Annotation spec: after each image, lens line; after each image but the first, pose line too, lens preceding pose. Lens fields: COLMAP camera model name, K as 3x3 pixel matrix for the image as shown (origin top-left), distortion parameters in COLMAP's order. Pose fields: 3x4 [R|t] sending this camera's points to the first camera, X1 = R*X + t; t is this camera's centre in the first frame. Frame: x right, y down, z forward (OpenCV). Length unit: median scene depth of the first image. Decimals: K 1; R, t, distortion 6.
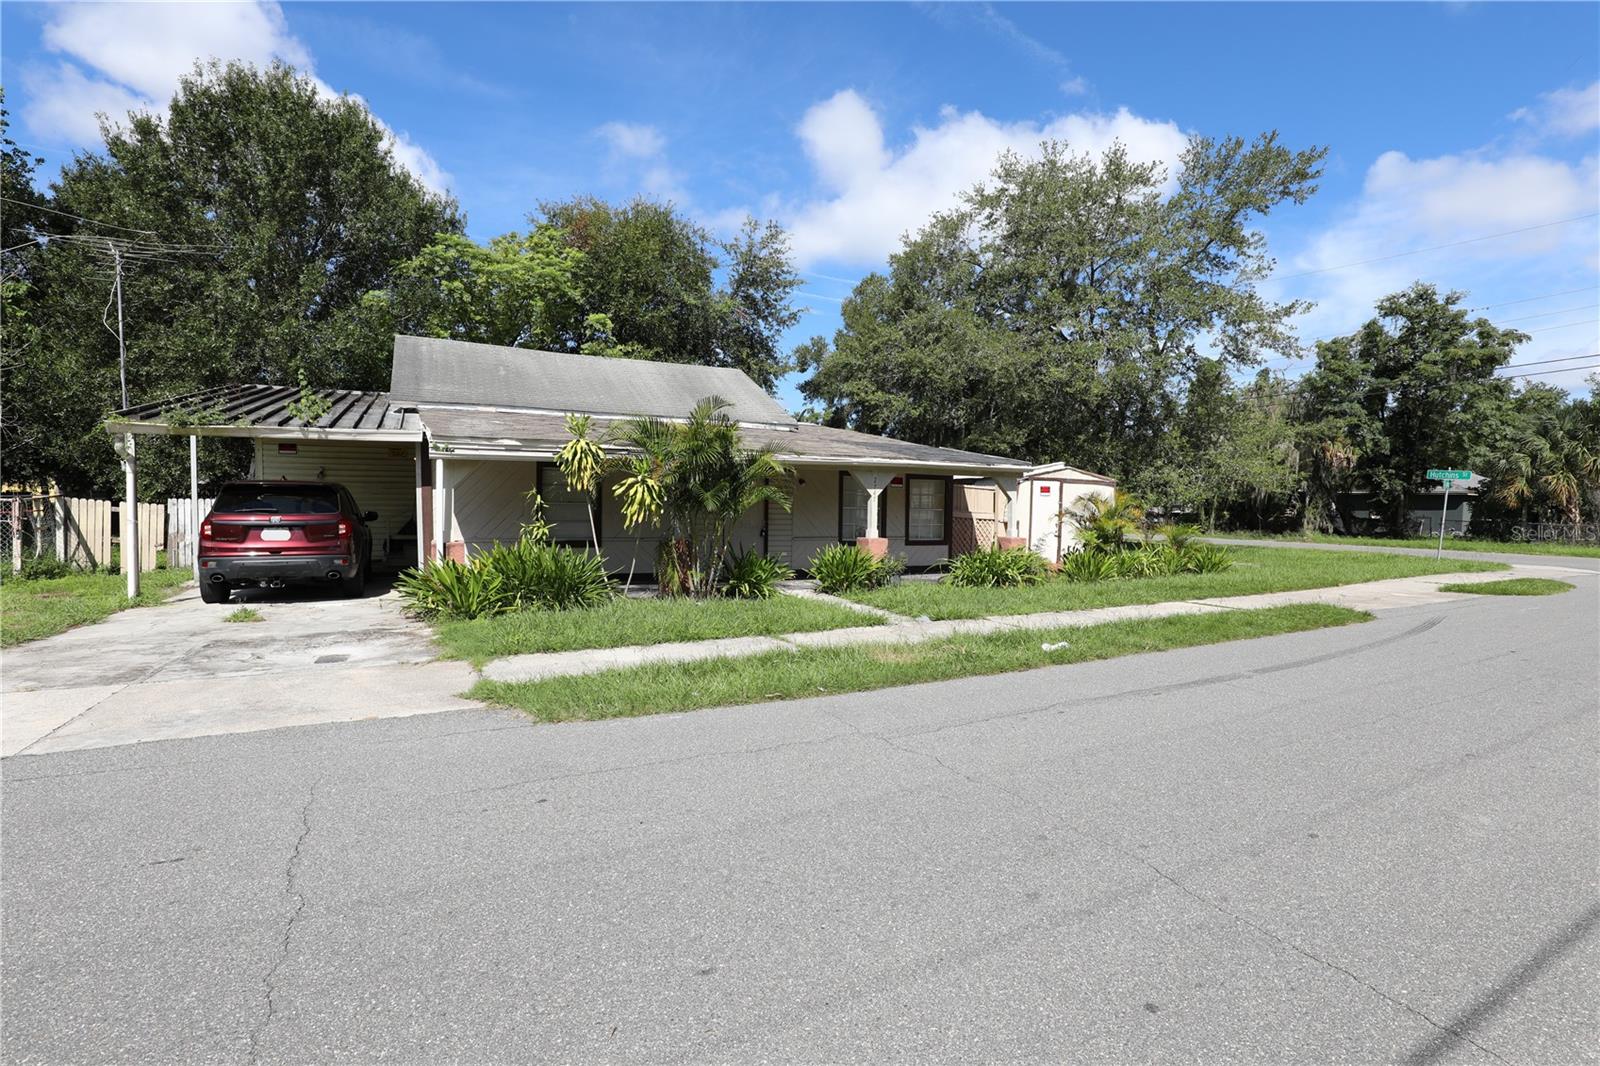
lens RADIAL K [[730.3, 0, 808.9], [0, 730.3, 533.5], [0, 0, 1]] dist [-0.028126, 0.001152]
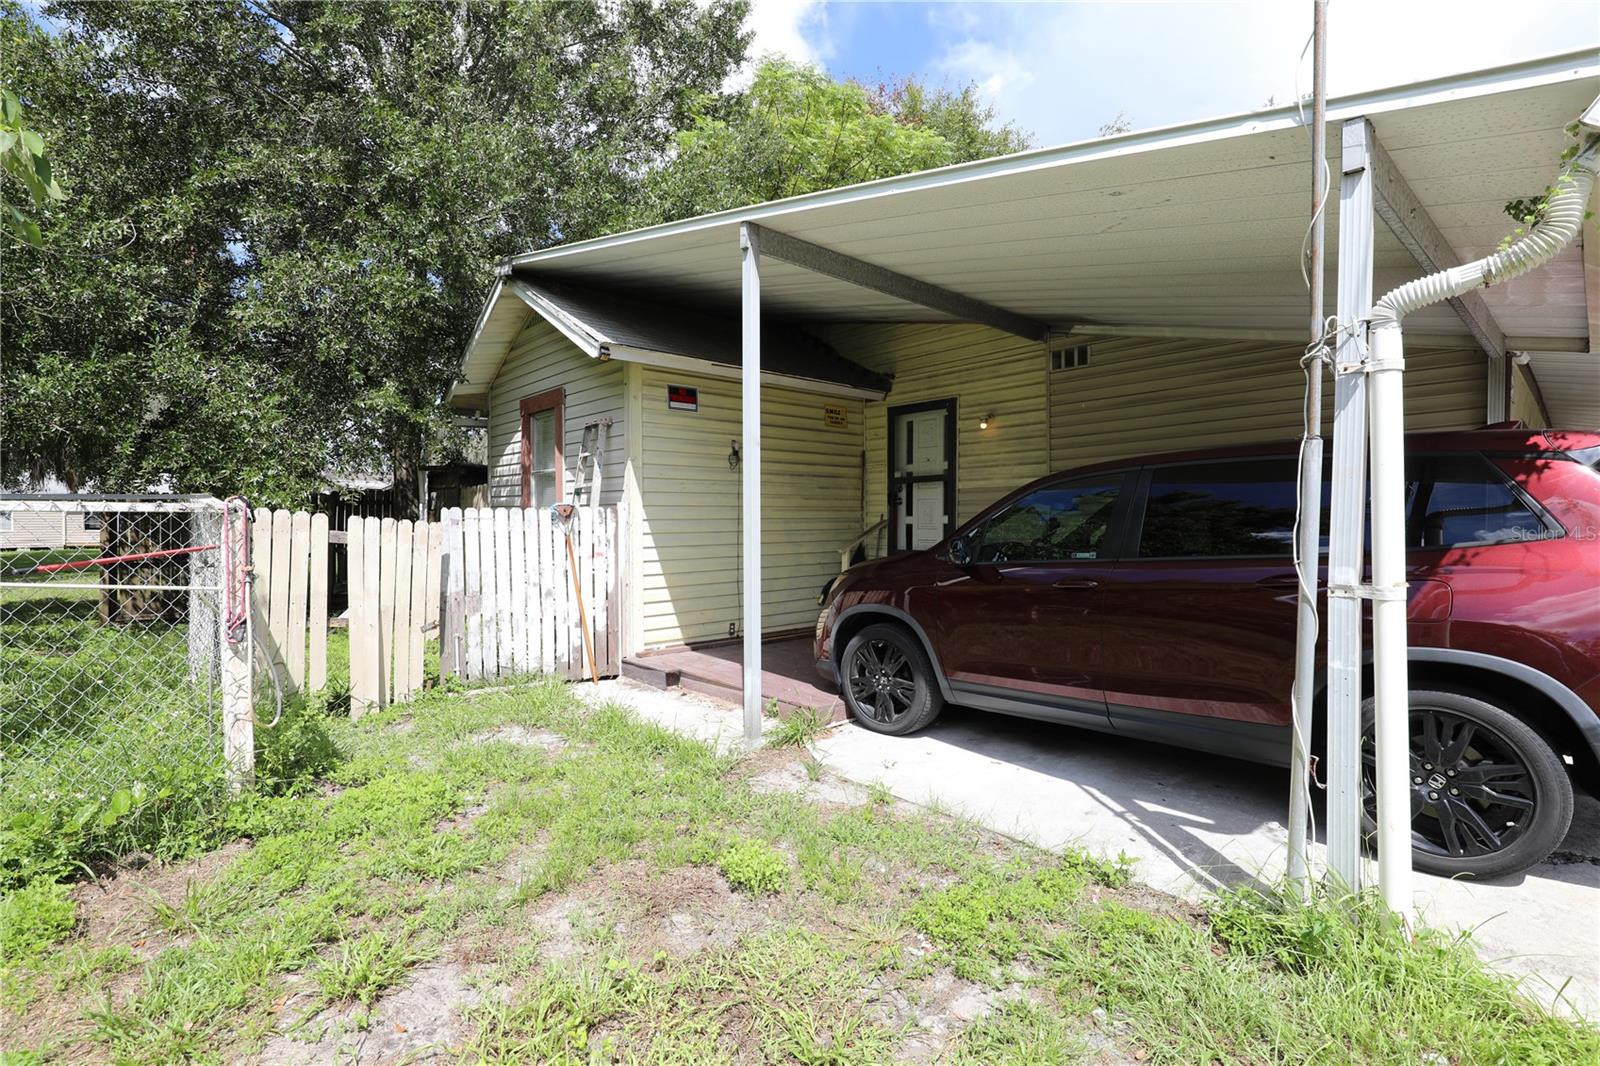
lens RADIAL K [[730.3, 0, 788.5], [0, 730.3, 533.5], [0, 0, 1]] dist [-0.028126, 0.001152]
pose [[0.970383, -0.014729, 0.241124, -0.639846], [0.019127, 0.999690, -0.015909, -0.019260], [-0.240815, 0.020050, 0.970364, 0.443256]]
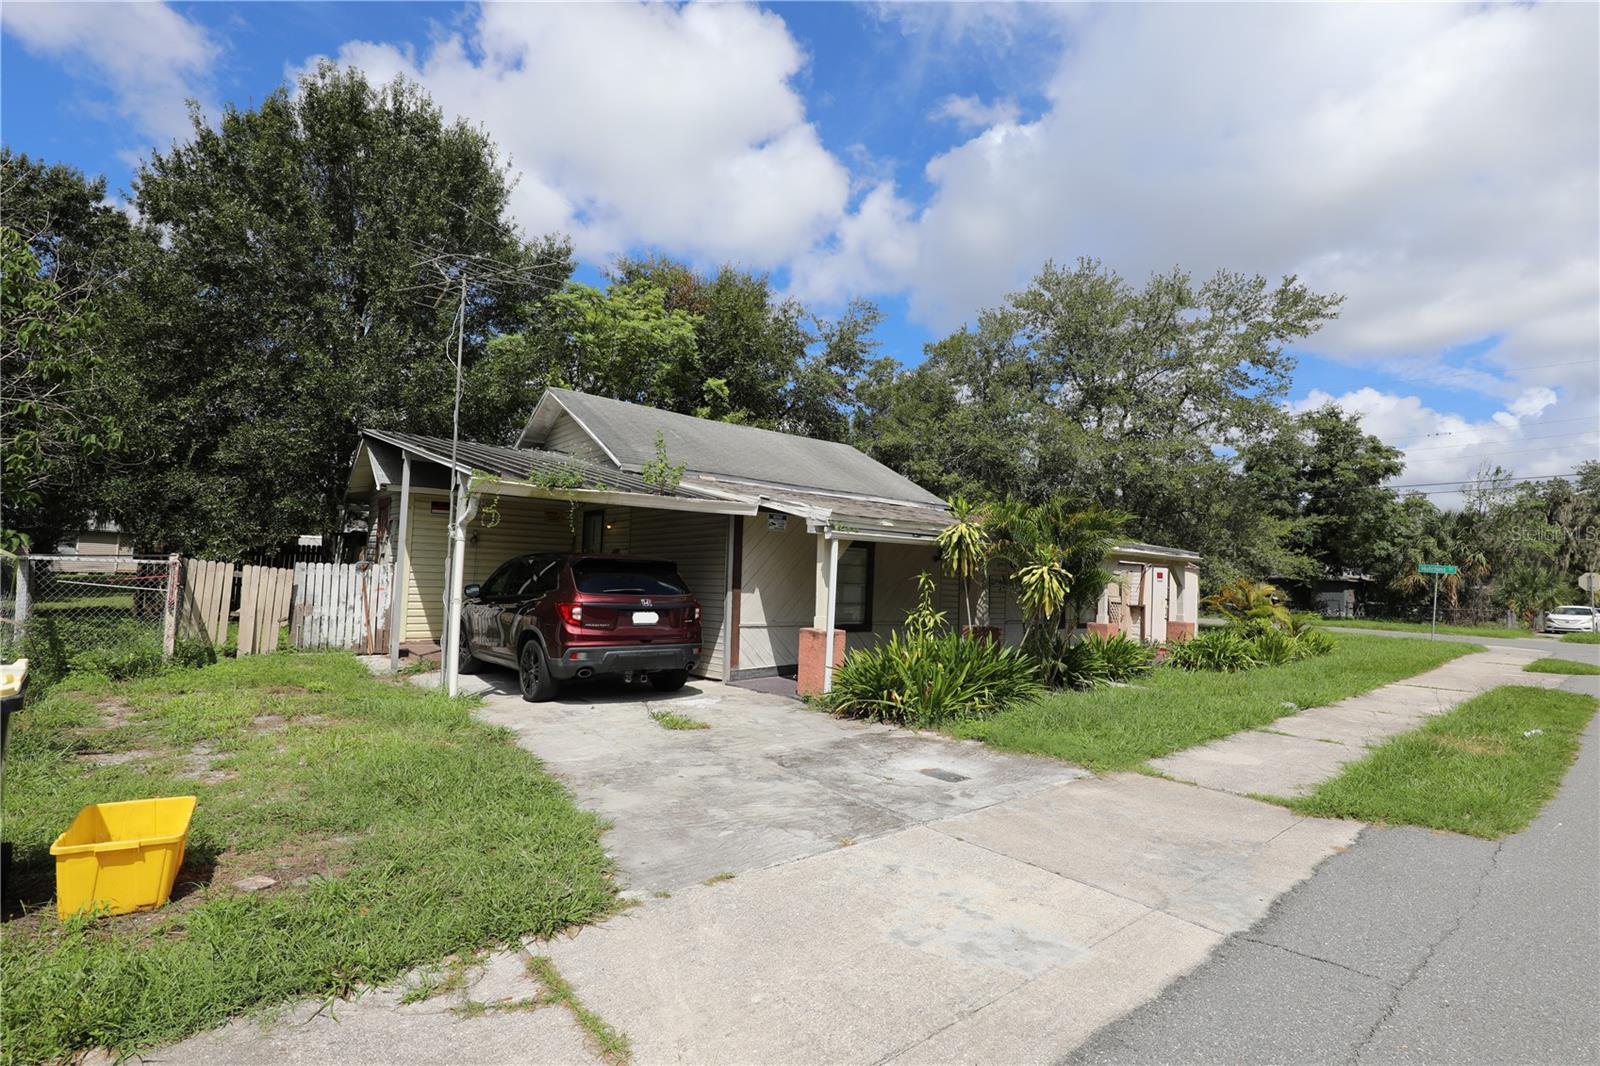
lens RADIAL K [[734.3, 0, 805.7], [0, 734.3, 527.6], [0, 0, 1]] dist [-0.029713, -0.000552]
pose [[0.975818, 0.038771, 0.215117, -0.403949], [-0.017578, 0.994875, -0.099574, -0.012800], [-0.217875, 0.093385, 0.971499, 0.054625]]
